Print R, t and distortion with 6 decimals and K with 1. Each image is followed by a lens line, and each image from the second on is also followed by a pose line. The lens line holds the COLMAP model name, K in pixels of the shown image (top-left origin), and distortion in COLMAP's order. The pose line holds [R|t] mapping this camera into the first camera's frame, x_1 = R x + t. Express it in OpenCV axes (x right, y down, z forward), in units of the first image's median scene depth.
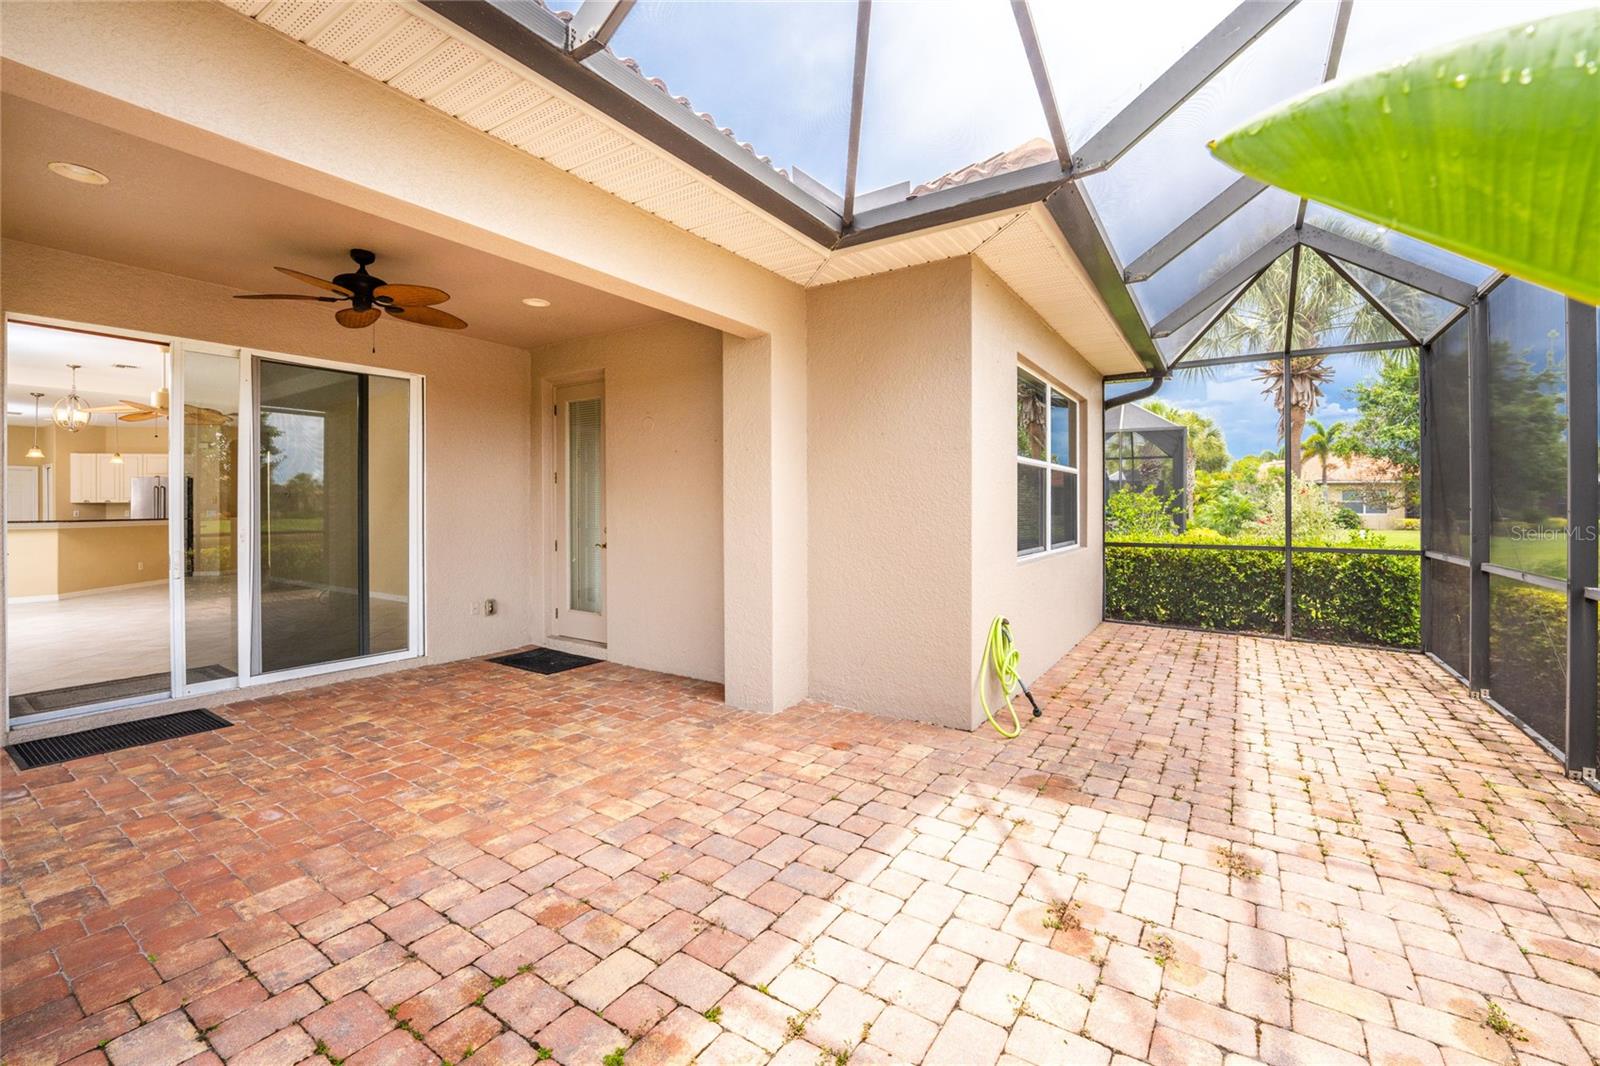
lens RADIAL K [[698.8, 0, 815.9], [0, 698.8, 506.0], [0, 0, 1]] dist [-0.032590, 0.005907]
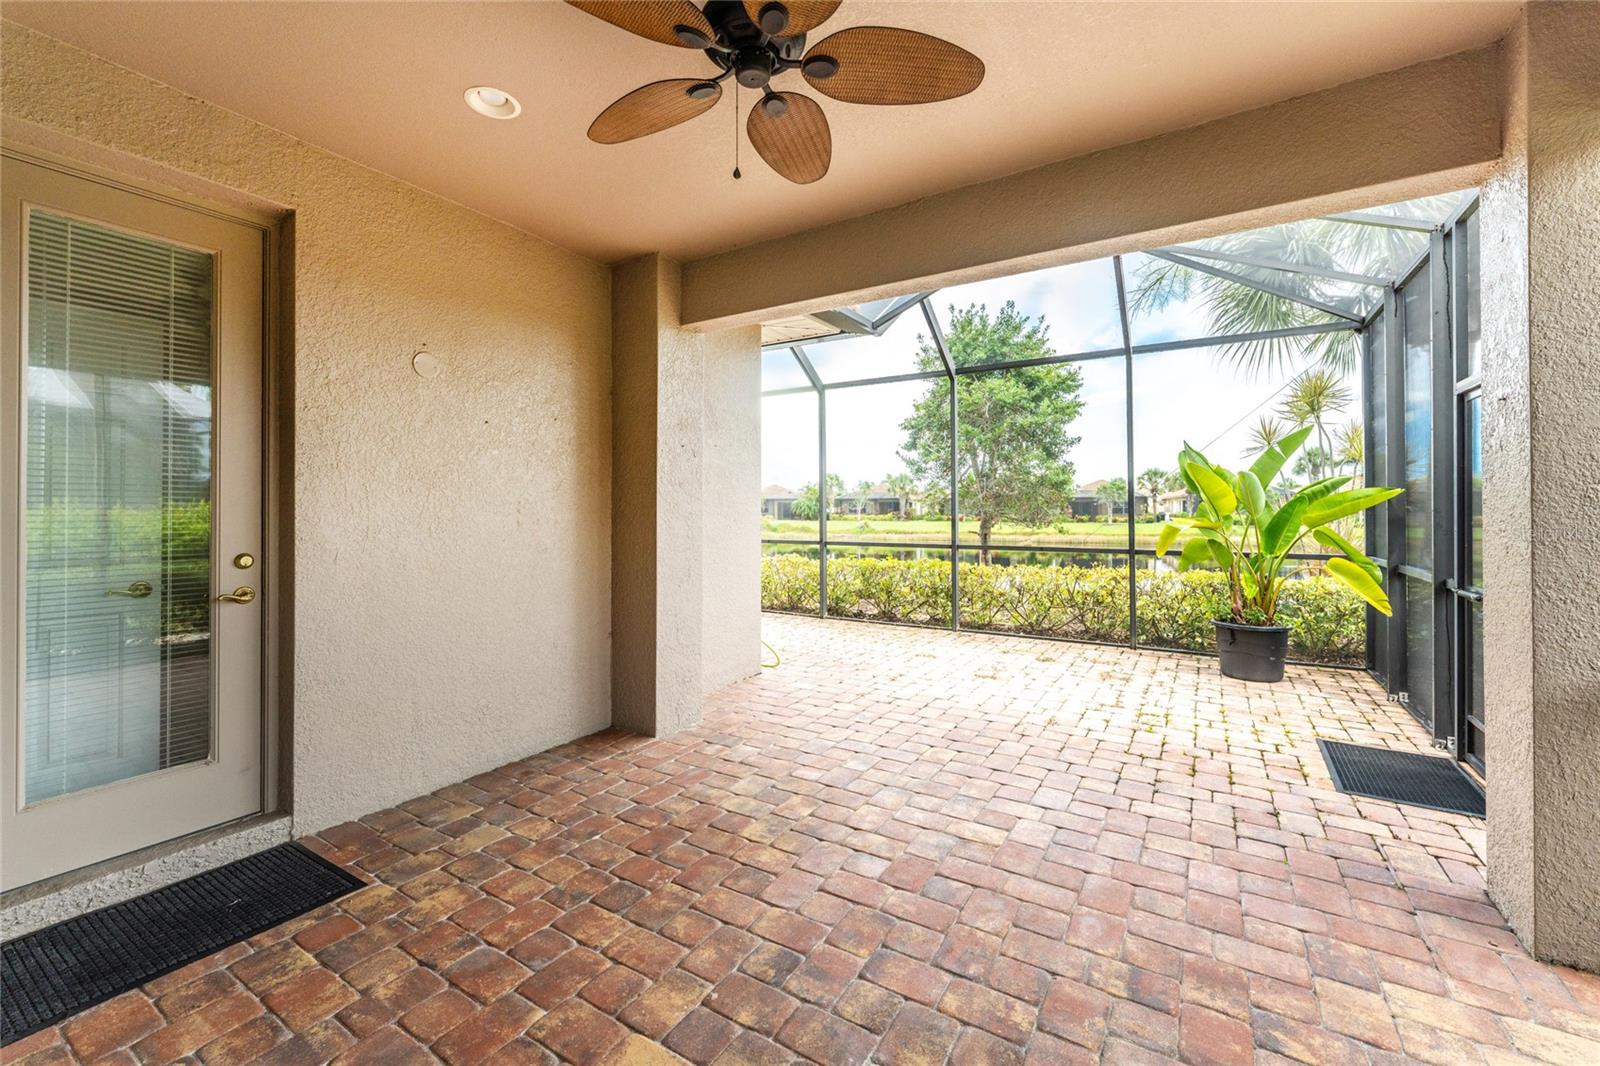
lens RADIAL K [[652.9, 0, 818.0], [0, 652.9, 511.6], [0, 0, 1]] dist [-0.005746, -0.000034]
pose [[-0.047323, -0.001079, 0.998879, -1.187552], [0.002350, 0.999997, 0.001192, 0.005859], [-0.998877, 0.002404, -0.047320, 1.058692]]
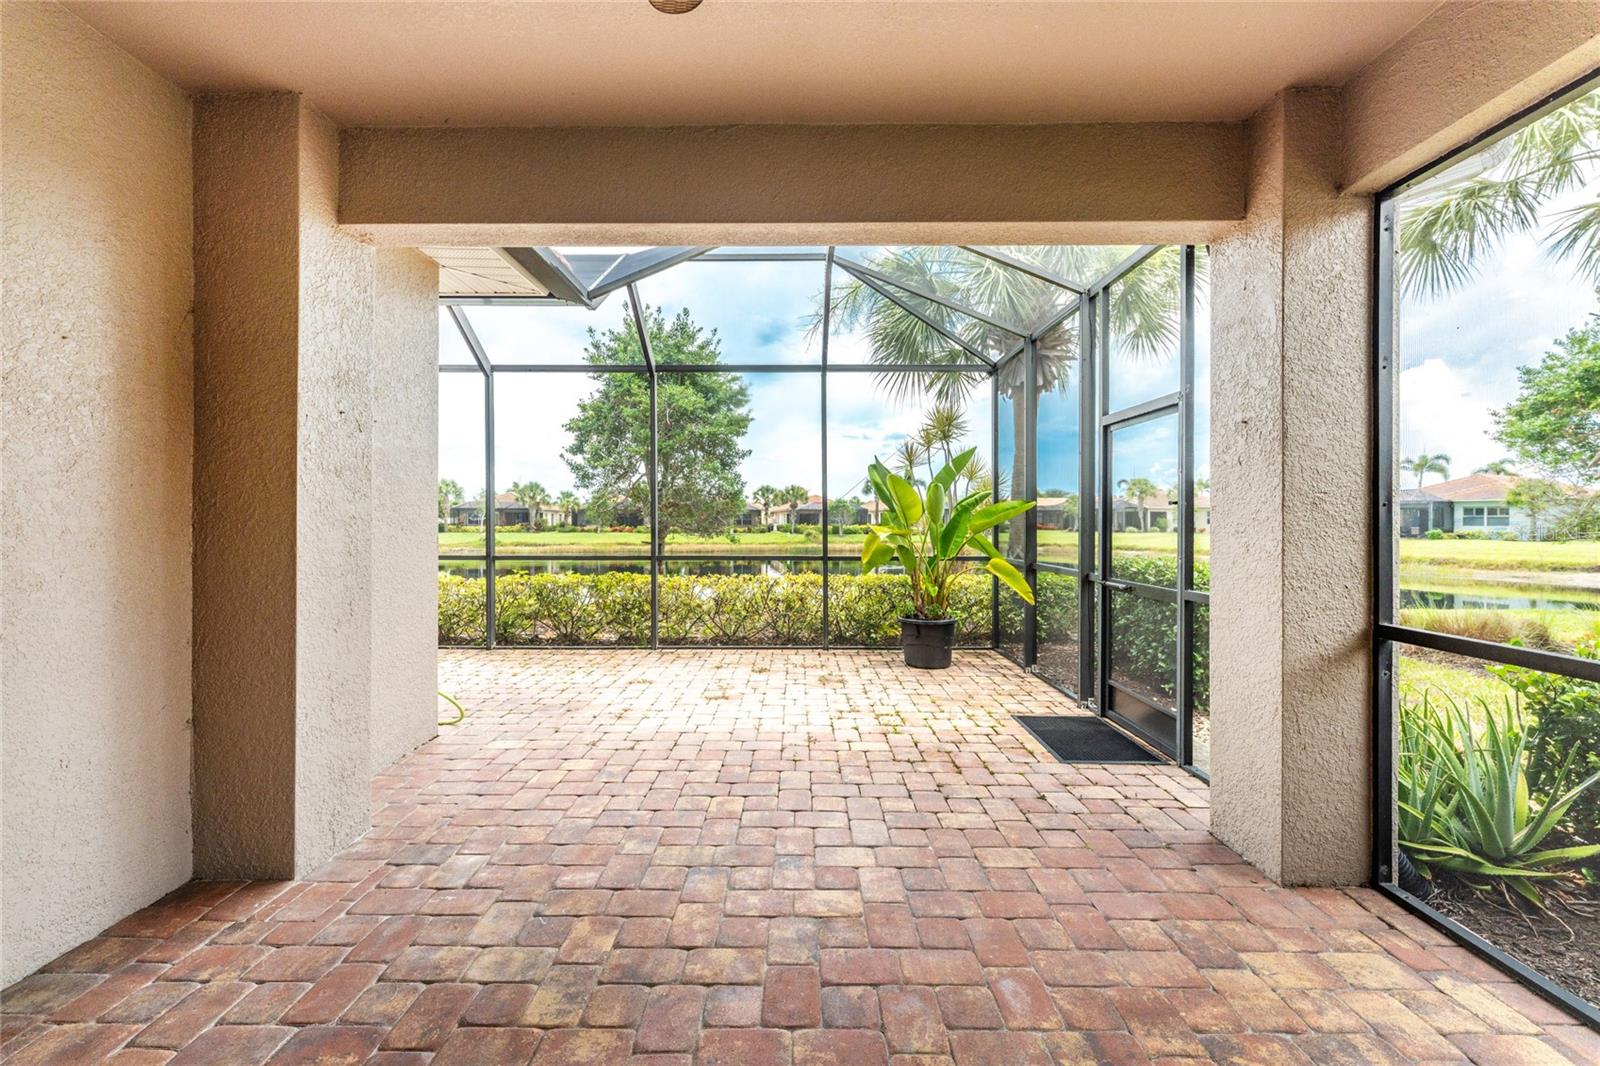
lens RADIAL K [[634.6, 0, 798.5], [0, 634.6, 525.0], [0, 0, 1]] dist [-0.001400, -0.000699]
pose [[-0.551596, -0.003921, 0.834103, -0.938938], [0.000478, 0.999987, 0.005017, 0.014073], [-0.834112, 0.003166, -0.551587, 1.193023]]
